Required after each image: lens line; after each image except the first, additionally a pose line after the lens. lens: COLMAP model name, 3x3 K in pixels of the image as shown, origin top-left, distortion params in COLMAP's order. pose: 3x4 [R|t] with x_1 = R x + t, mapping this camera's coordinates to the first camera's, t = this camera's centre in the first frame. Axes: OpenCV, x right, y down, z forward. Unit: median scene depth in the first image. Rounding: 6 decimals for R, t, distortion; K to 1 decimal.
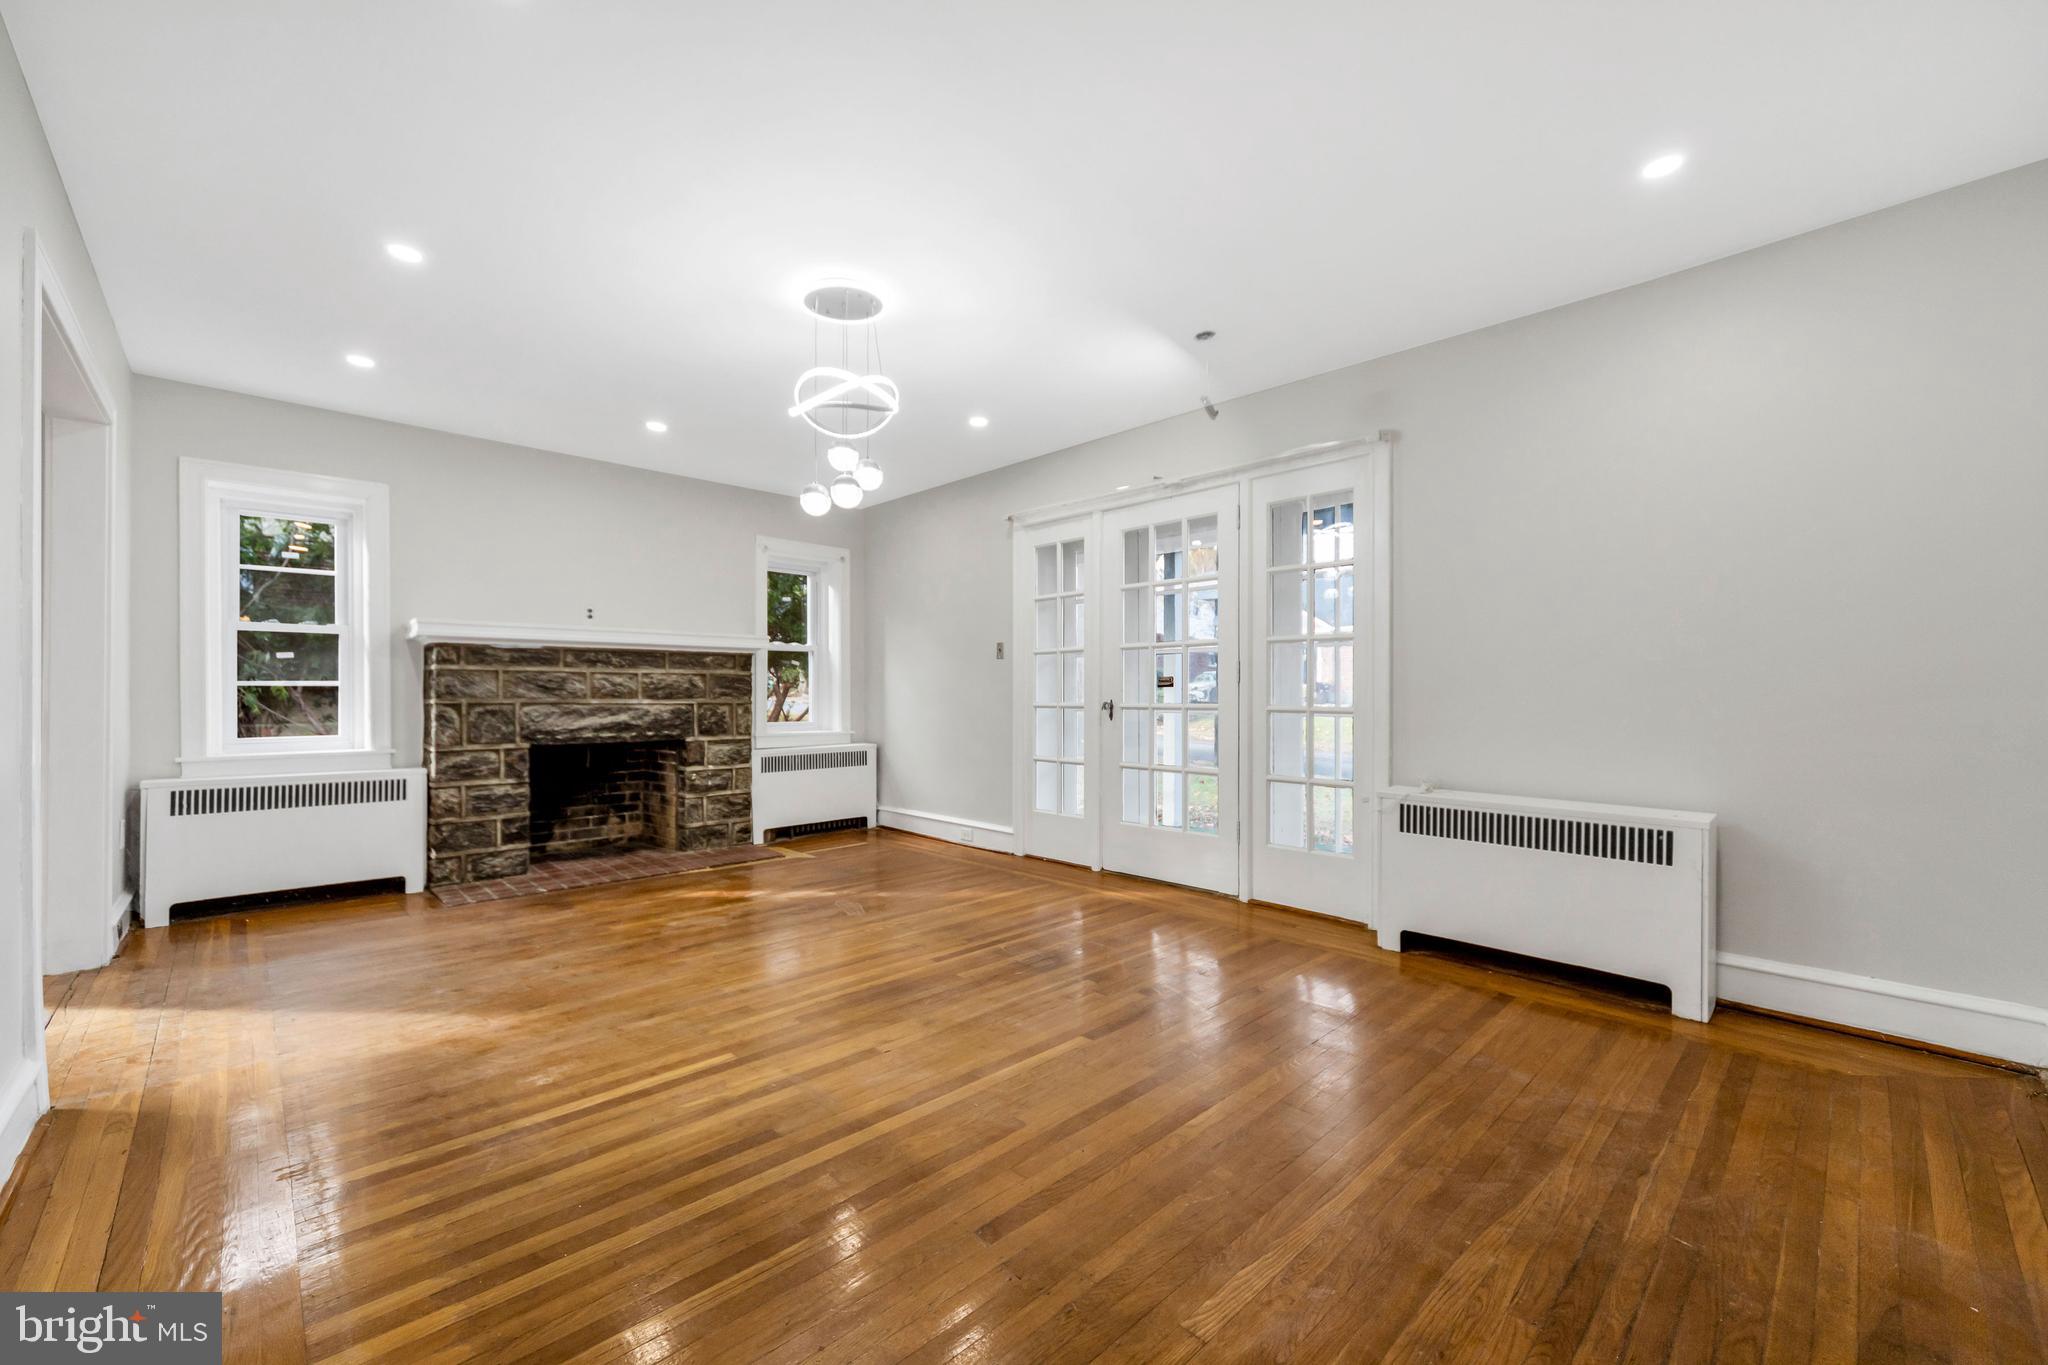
lens RADIAL K [[817.4, 0, 1028.5], [0, 817.4, 689.3], [0, 0, 1]] dist [-0.002355, -0.000107]
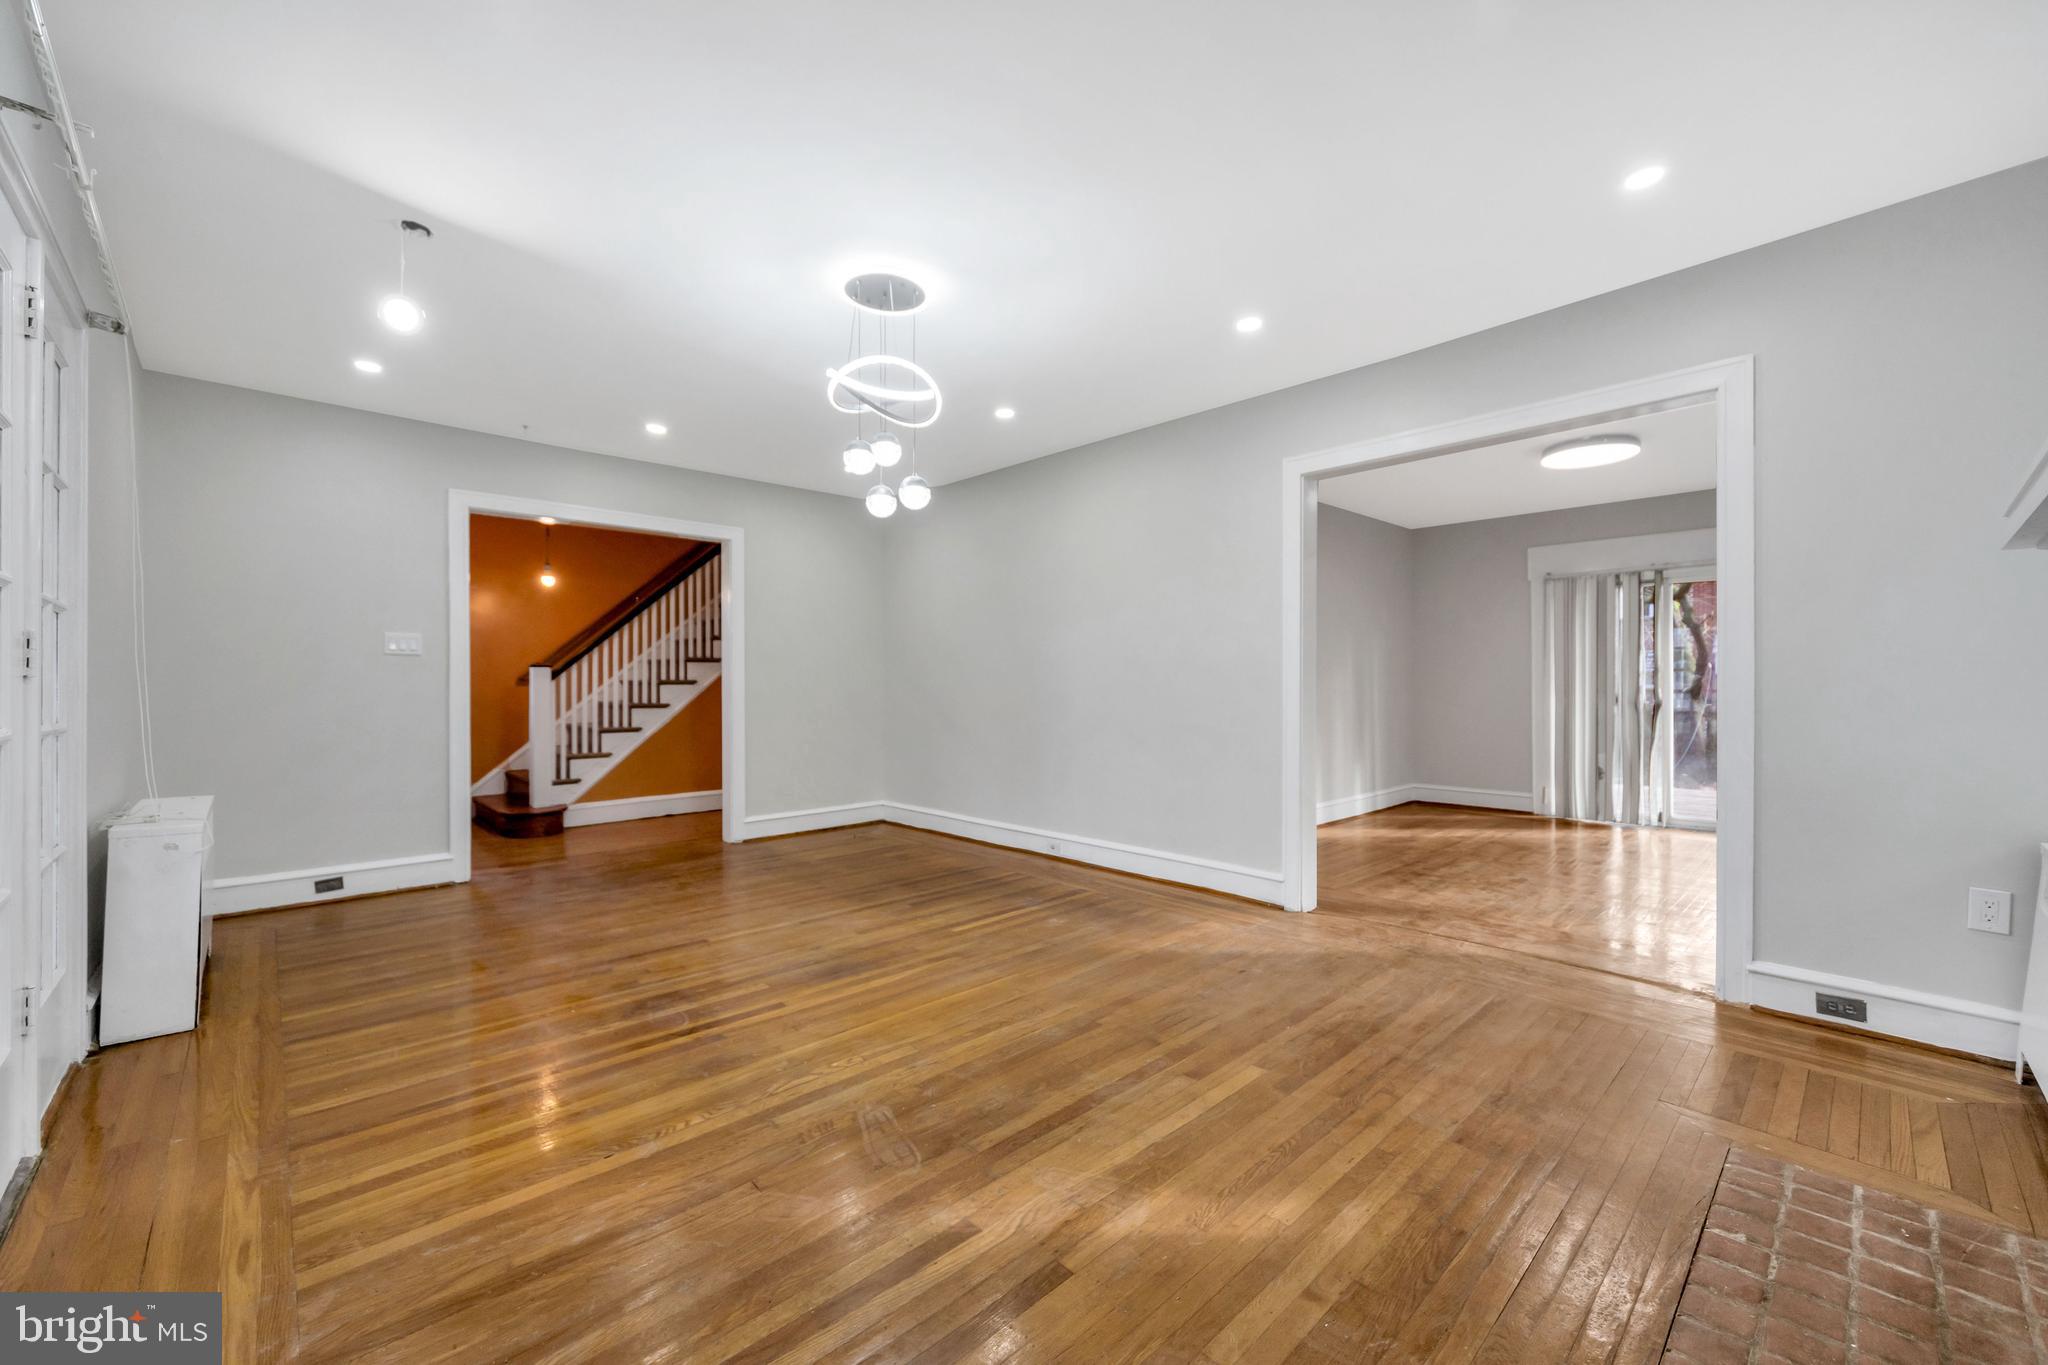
lens RADIAL K [[817.4, 0, 1022.7], [0, 817.4, 685.1], [0, 0, 1]] dist [-0.002355, -0.000107]
pose [[-0.999687, 0.003336, 0.024796, -0.459288], [0.003025, 0.999916, -0.012603, 0.006453], [-0.024836, -0.012524, -0.999613, 2.185342]]
